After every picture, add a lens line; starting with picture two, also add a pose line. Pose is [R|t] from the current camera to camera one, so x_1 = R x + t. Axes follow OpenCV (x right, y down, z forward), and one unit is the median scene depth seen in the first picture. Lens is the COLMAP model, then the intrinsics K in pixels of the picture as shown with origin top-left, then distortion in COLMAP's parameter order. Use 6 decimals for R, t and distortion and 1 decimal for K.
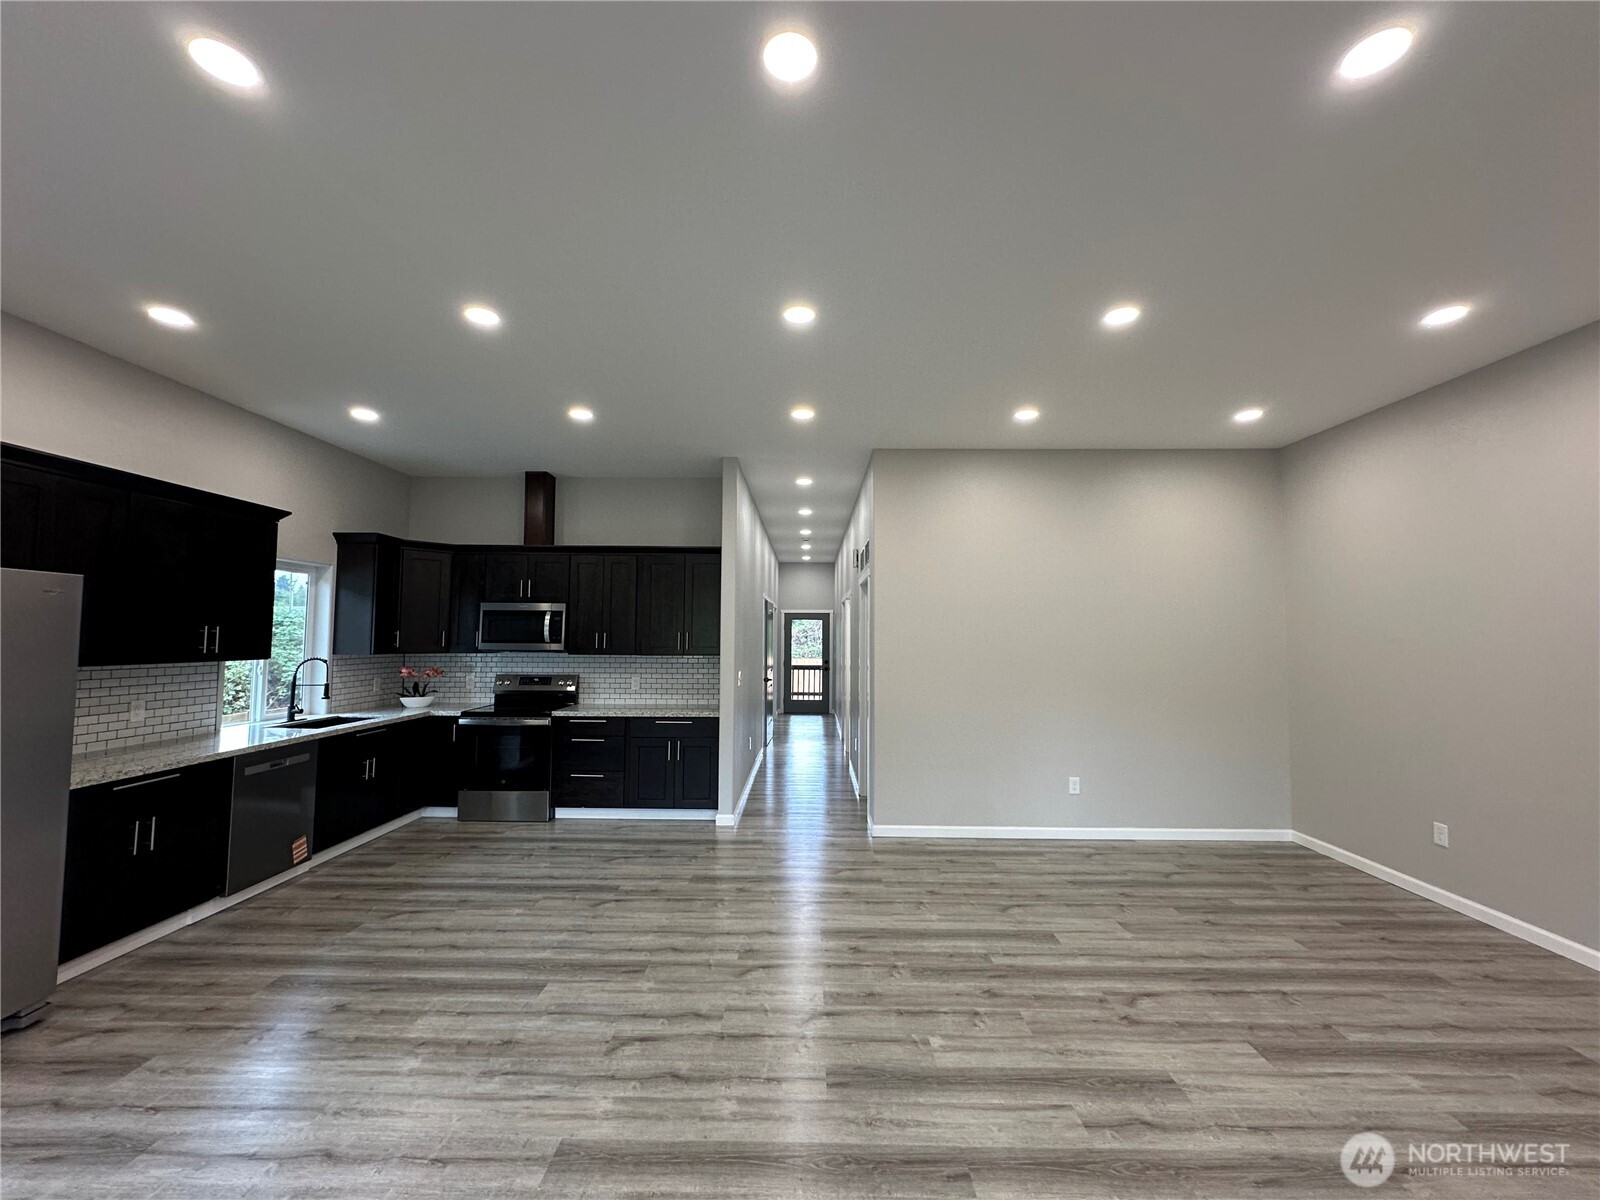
lens RADIAL K [[635.9, 0, 799.6], [0, 635.9, 601.6], [0, 0, 1]] dist [-0.000560, -0.000059]
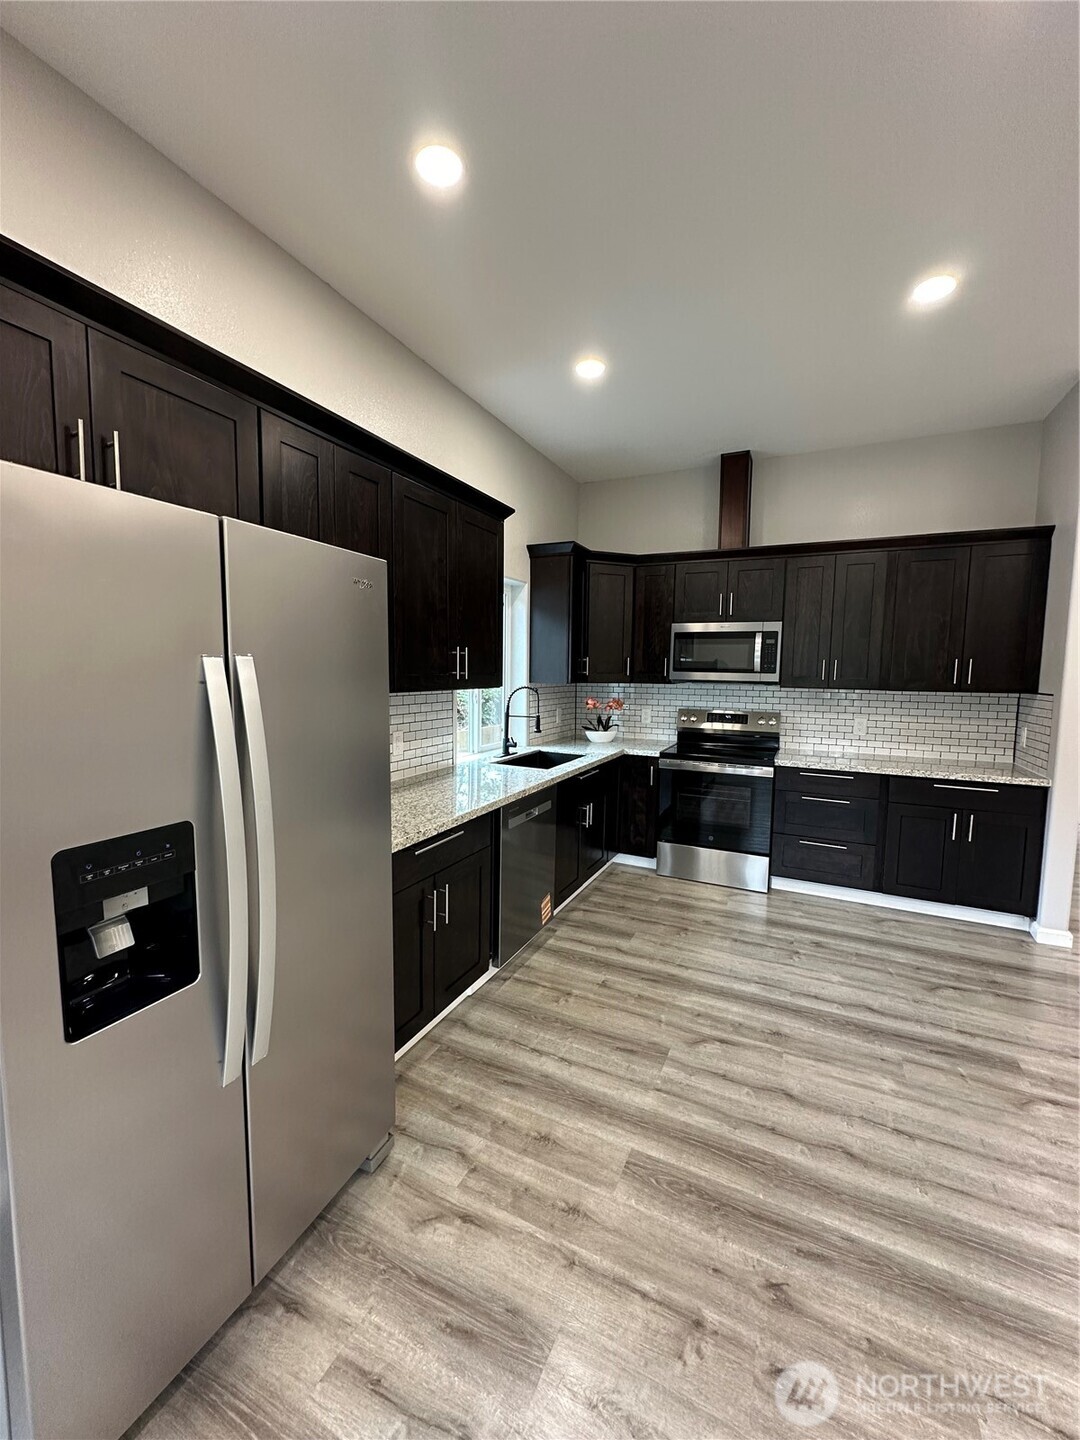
lens RADIAL K [[572.3, 0, 538.6], [0, 572.3, 717.4], [0, 0, 1]] dist [-0.000560, -0.000059]
pose [[0.905836, 0.042136, -0.421527, -0.430604], [0.016337, 0.990826, 0.134152, 0.025909], [0.423313, -0.128406, 0.896838, 0.300360]]
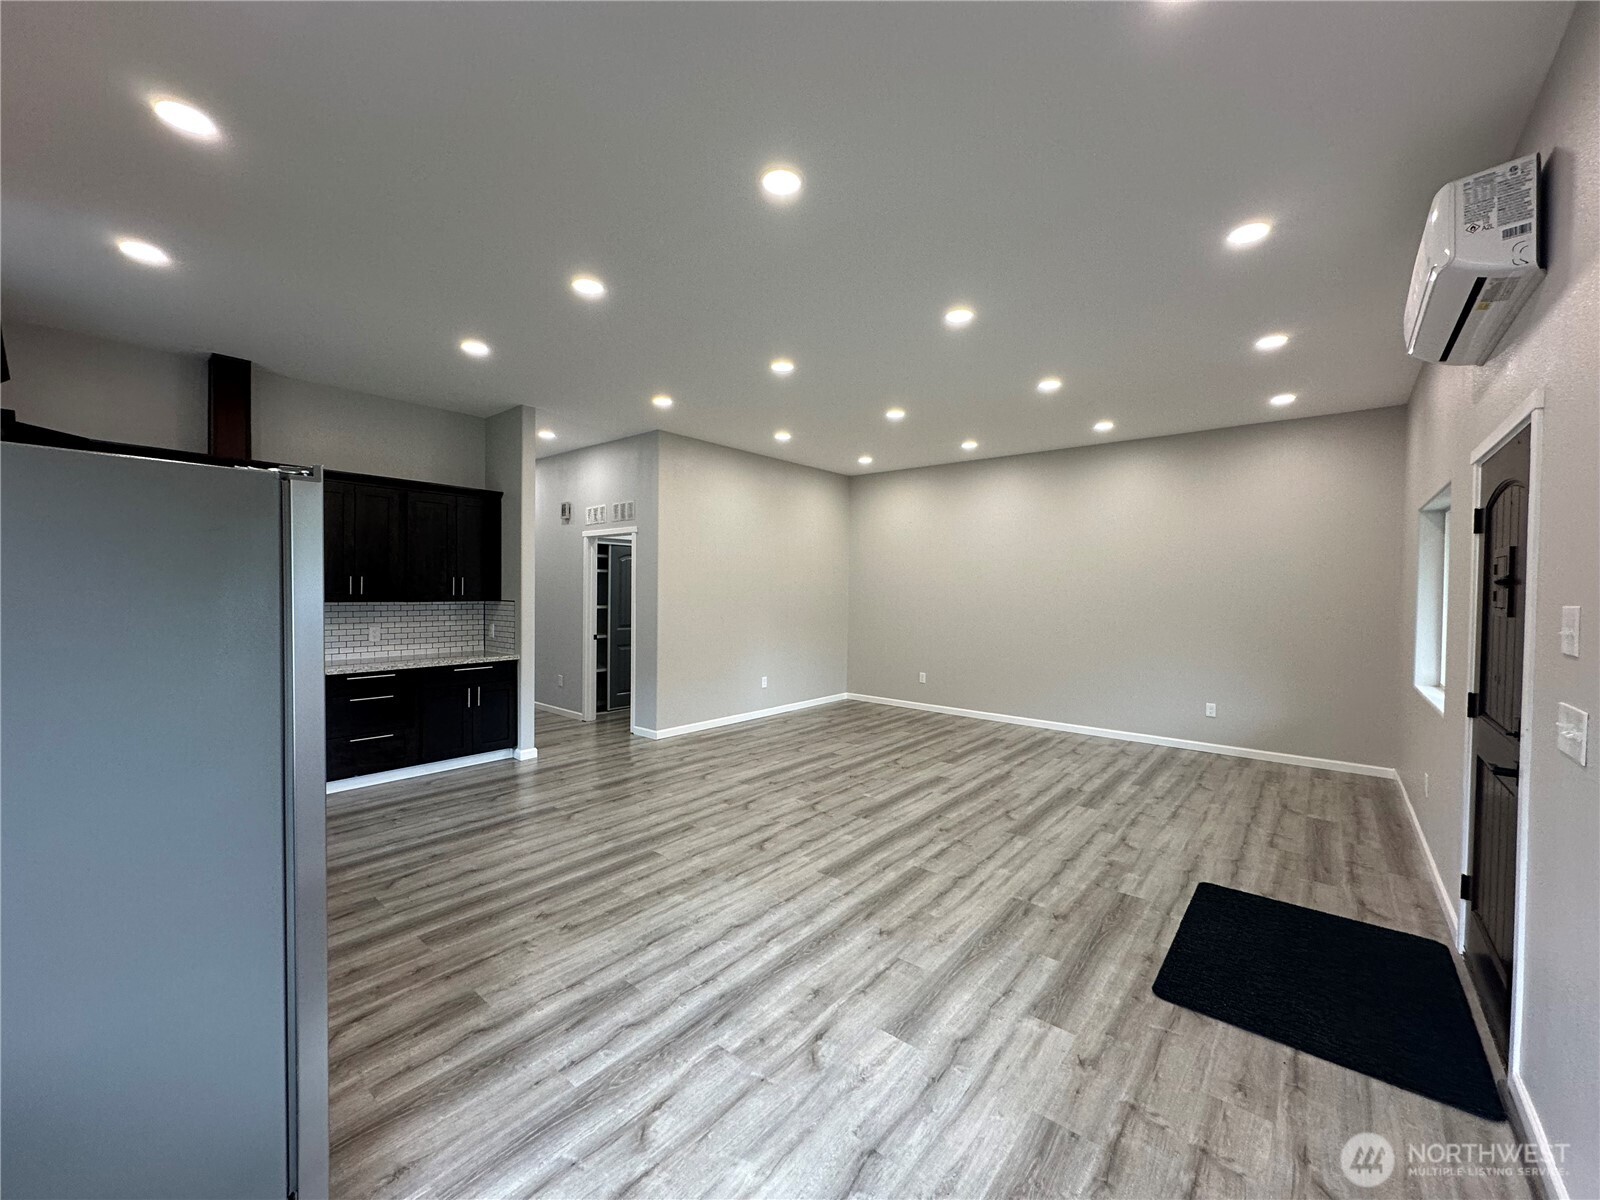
lens RADIAL K [[635.9, 0, 801.9], [0, 635.9, 605.7], [0, 0, 1]] dist [-0.000560, -0.000059]
pose [[0.627810, -0.021532, 0.778069, -0.768839], [-0.051461, 0.996282, 0.069093, -0.001996], [-0.776664, -0.083417, 0.624368, -0.002216]]
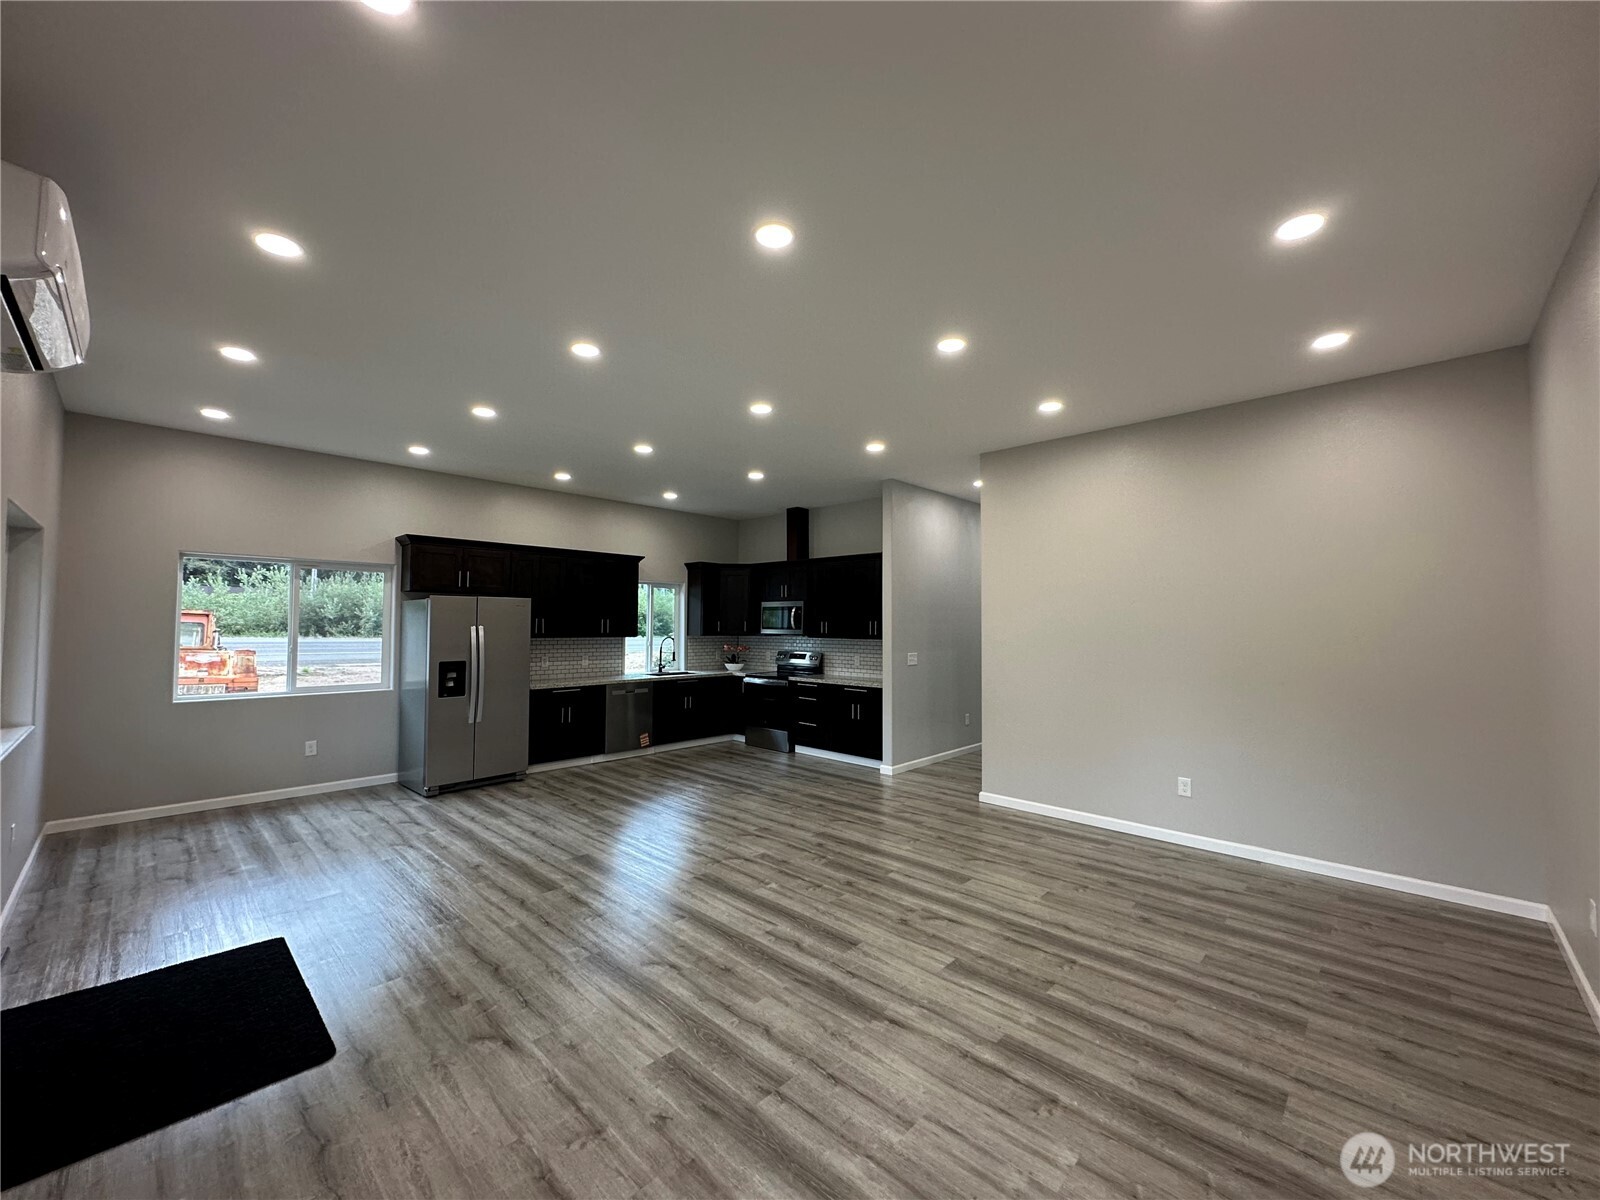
lens RADIAL K [[635.9, 0, 796.7], [0, 635.9, 601.9], [0, 0, 1]] dist [-0.000560, -0.000059]
pose [[0.730144, -0.027345, -0.682746, 0.729642], [0.038733, 0.999249, 0.001400, 0.003581], [0.682195, -0.027467, 0.730654, -0.036245]]
